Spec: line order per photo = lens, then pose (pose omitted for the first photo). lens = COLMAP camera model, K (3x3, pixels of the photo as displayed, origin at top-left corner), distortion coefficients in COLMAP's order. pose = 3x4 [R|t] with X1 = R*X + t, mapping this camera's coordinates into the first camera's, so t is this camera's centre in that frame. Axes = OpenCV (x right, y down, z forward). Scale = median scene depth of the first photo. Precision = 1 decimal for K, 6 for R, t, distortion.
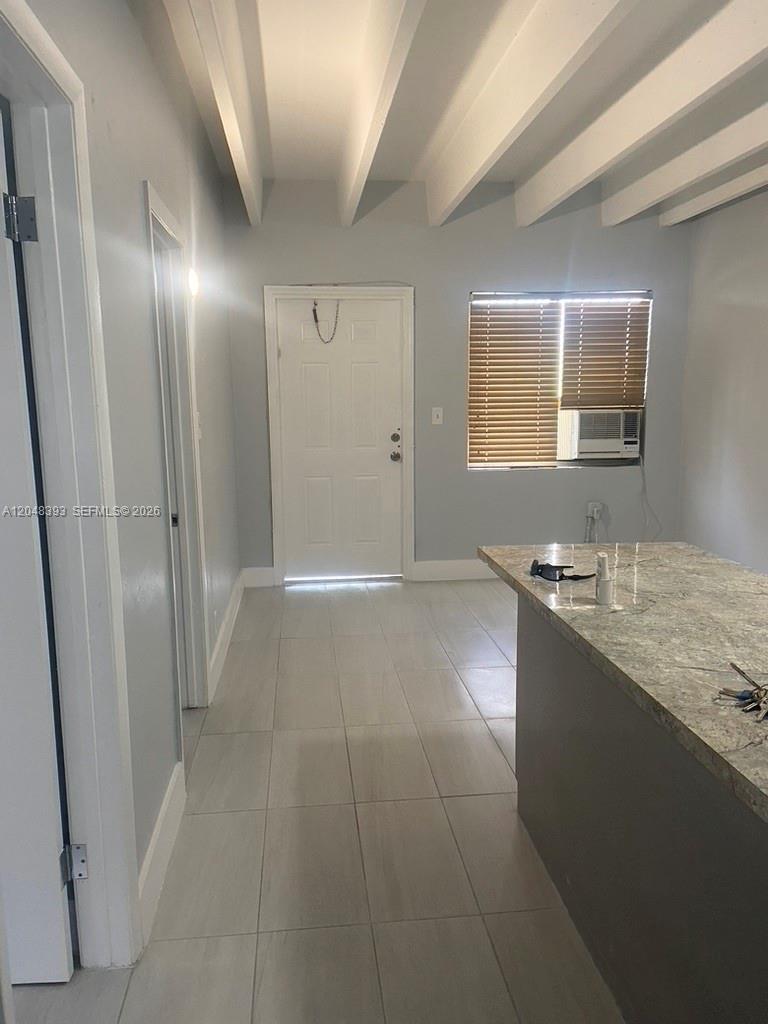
lens RADIAL K [[768.3, 0, 376.1], [0, 768.3, 510.1], [0, 0, 1]] dist [0.071152, -0.094521]
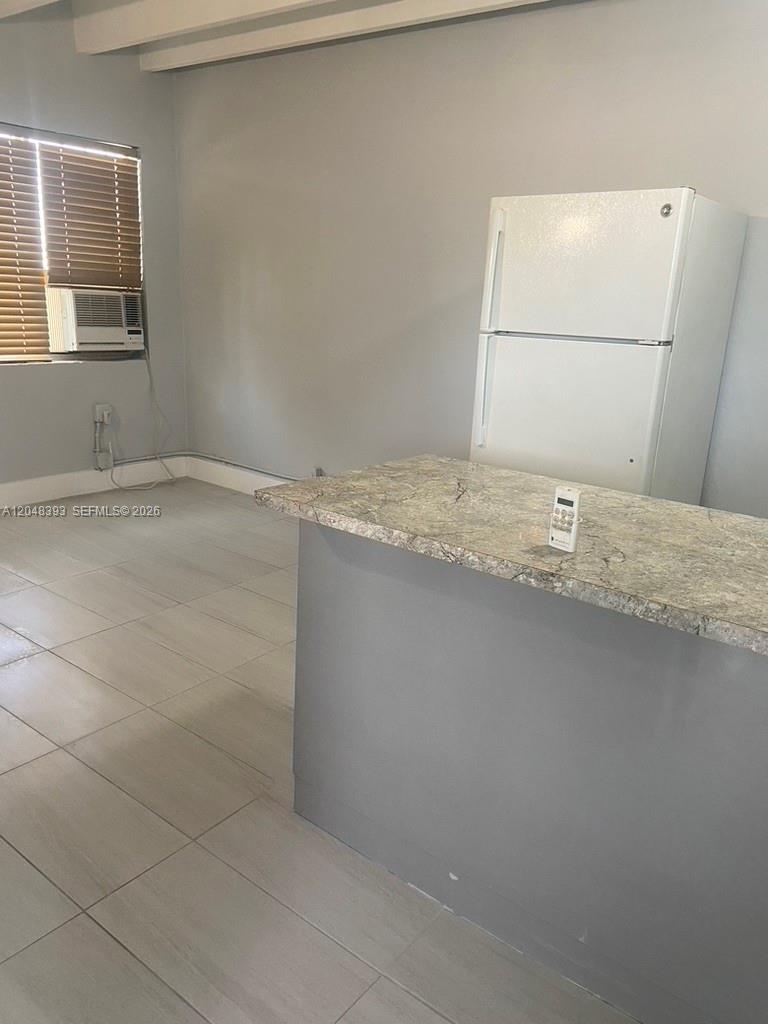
lens RADIAL K [[768.3, 0, 386.4], [0, 768.3, 514.9], [0, 0, 1]] dist [0.071152, -0.094521]
pose [[0.686255, -0.153546, 0.710970, -0.123068], [0.047685, 0.984859, 0.166669, -0.017302], [-0.725797, -0.080475, 0.683186, 0.191273]]
